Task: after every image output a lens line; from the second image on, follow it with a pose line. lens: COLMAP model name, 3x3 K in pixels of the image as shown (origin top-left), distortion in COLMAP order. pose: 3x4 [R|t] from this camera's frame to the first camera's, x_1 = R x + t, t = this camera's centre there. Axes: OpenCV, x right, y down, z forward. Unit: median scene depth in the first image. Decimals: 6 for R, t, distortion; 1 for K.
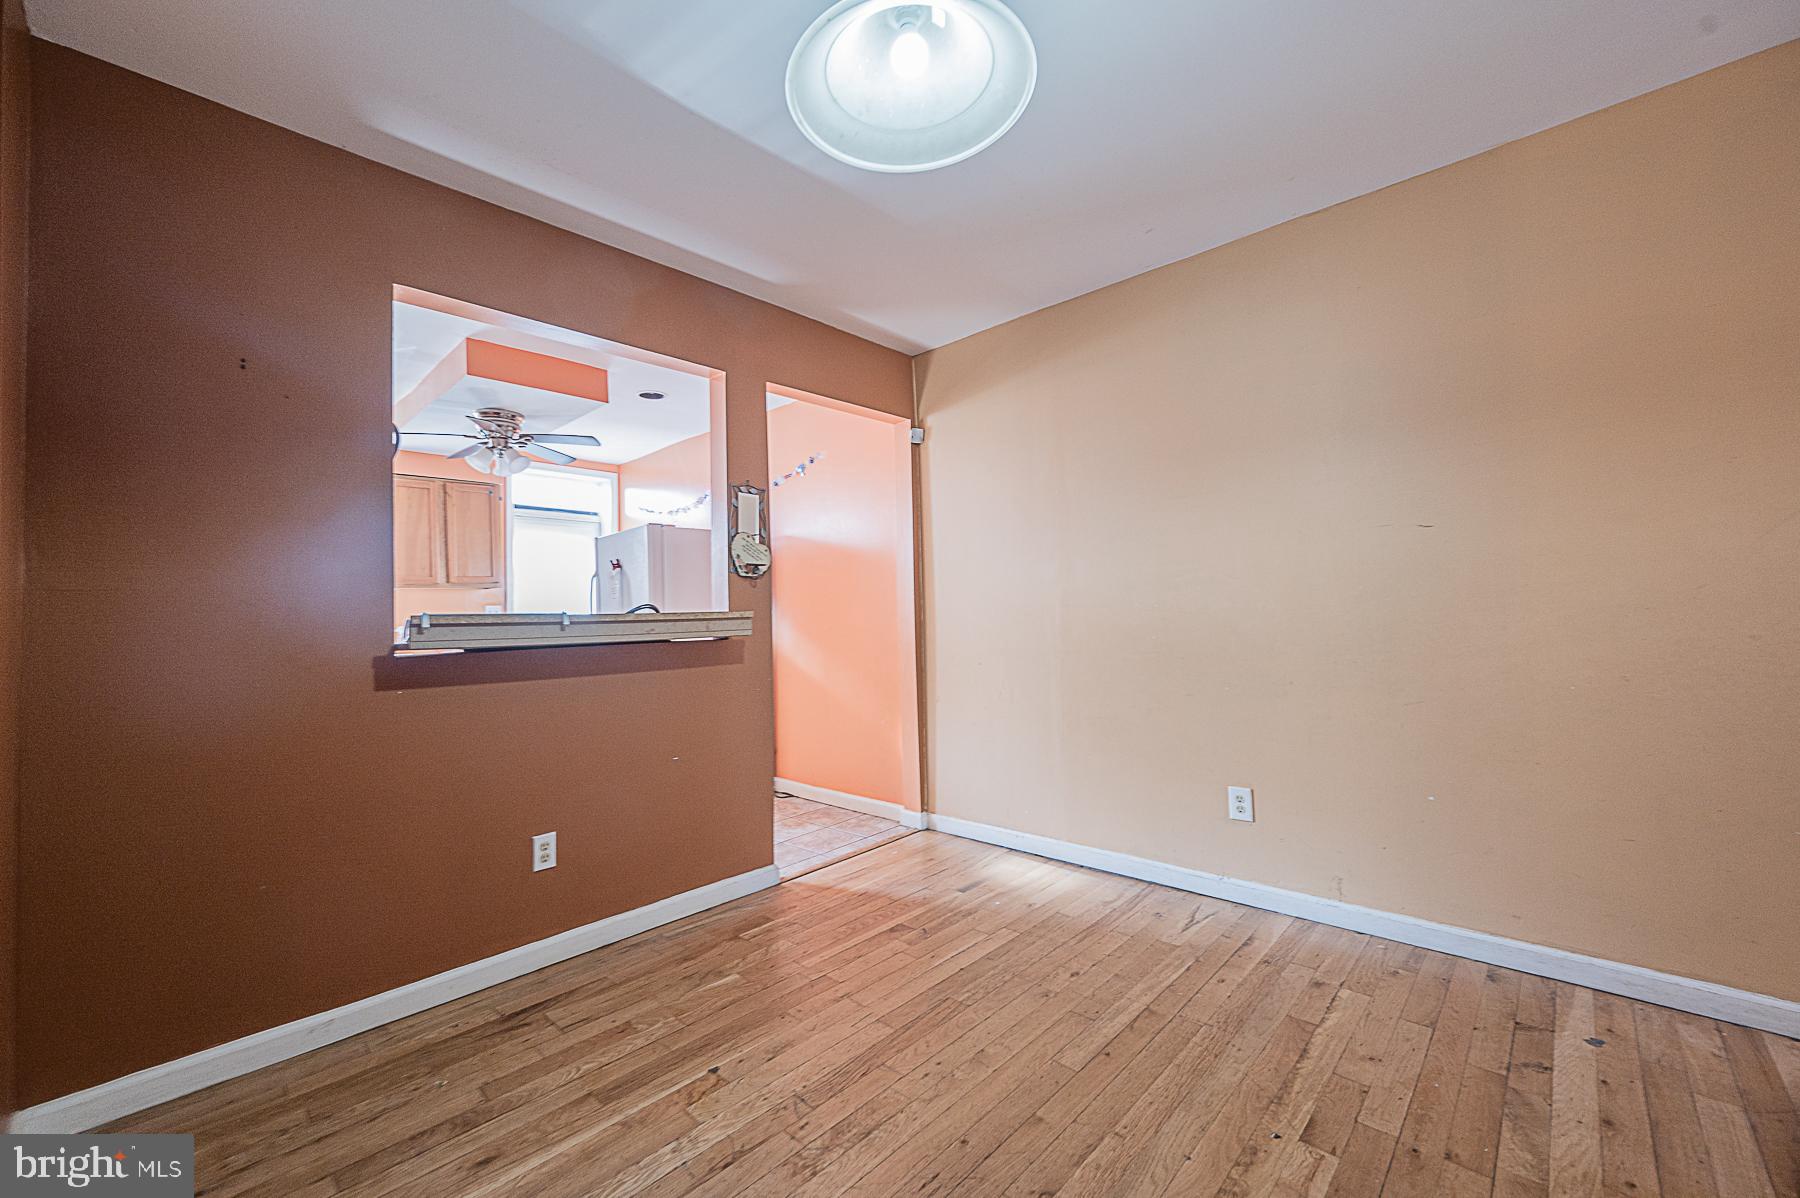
lens RADIAL K [[722.4, 0, 908.0], [0, 722.4, 600.6], [0, 0, 1]] dist [0.000329, -0.000046]
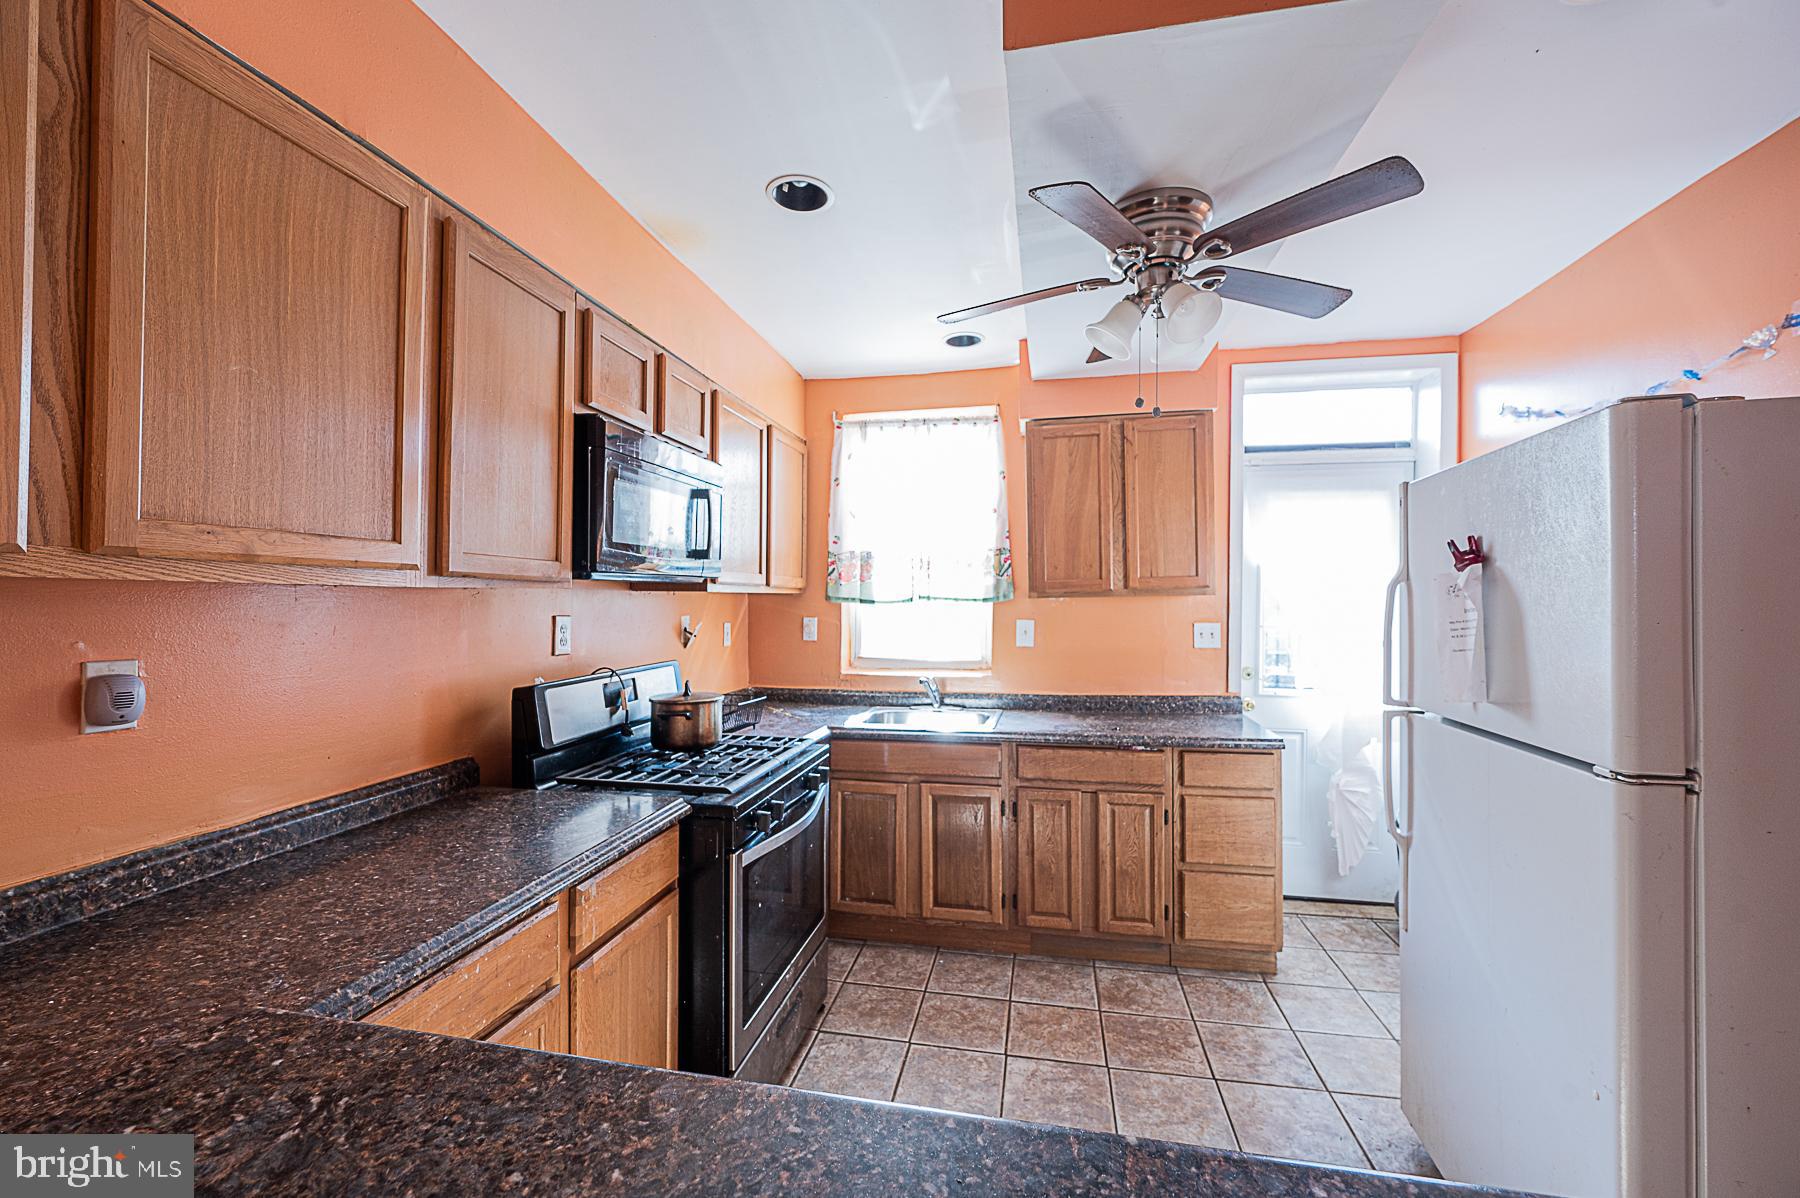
lens RADIAL K [[722.4, 0, 908.0], [0, 722.4, 600.6], [0, 0, 1]] dist [0.000329, -0.000046]
pose [[0.529823, 0.024476, -0.847755, -0.231496], [0.003821, 0.999504, 0.031245, -0.034980], [0.848099, -0.019793, 0.529467, 0.542905]]
